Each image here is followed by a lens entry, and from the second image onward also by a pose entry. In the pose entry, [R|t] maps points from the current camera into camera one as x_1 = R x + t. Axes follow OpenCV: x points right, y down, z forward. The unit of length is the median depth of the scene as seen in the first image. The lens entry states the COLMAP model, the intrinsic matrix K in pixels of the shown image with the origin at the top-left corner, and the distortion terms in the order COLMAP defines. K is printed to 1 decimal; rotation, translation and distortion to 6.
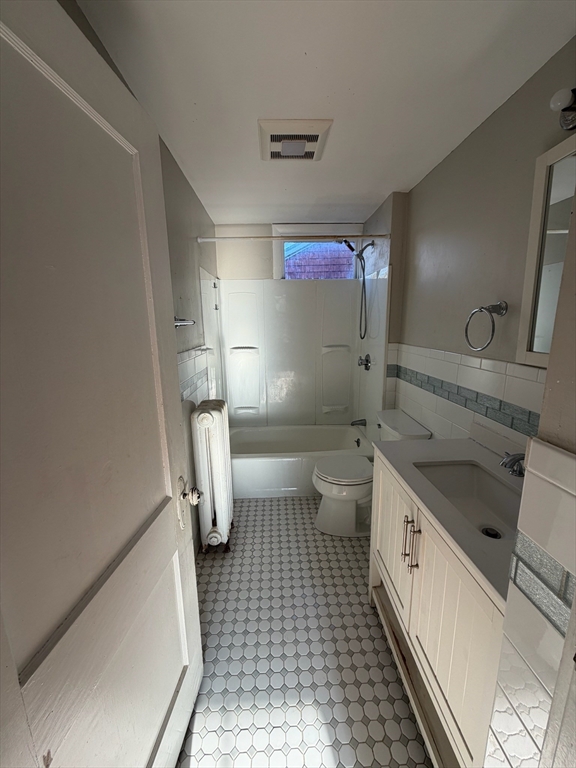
lens RADIAL K [[306.3, 0, 289.5], [0, 306.3, 384.2], [0, 0, 1]] dist [-0.003871, 0.001166]
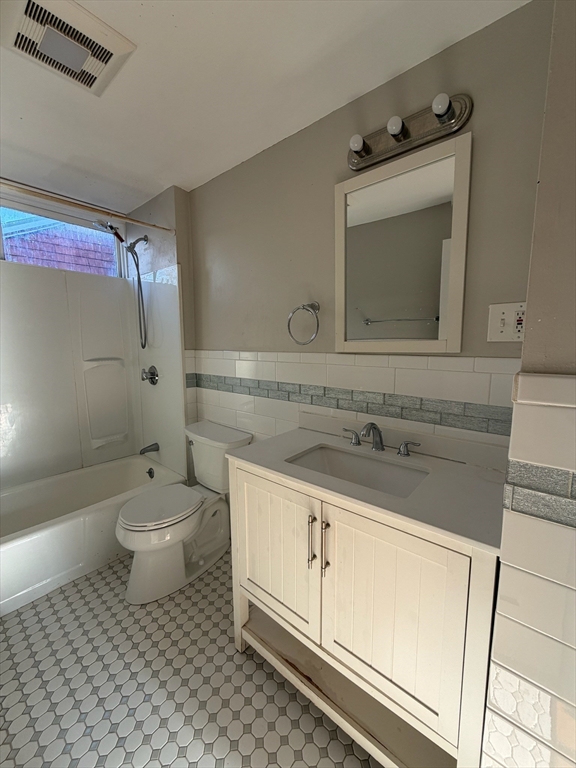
lens RADIAL K [[306.3, 0, 288.8], [0, 306.3, 383.9], [0, 0, 1]] dist [-0.003871, 0.001166]
pose [[0.678221, -0.084197, 0.730019, -0.149725], [0.142515, 0.989624, -0.018264, 0.027738], [-0.720906, 0.116426, 0.683183, 0.195838]]
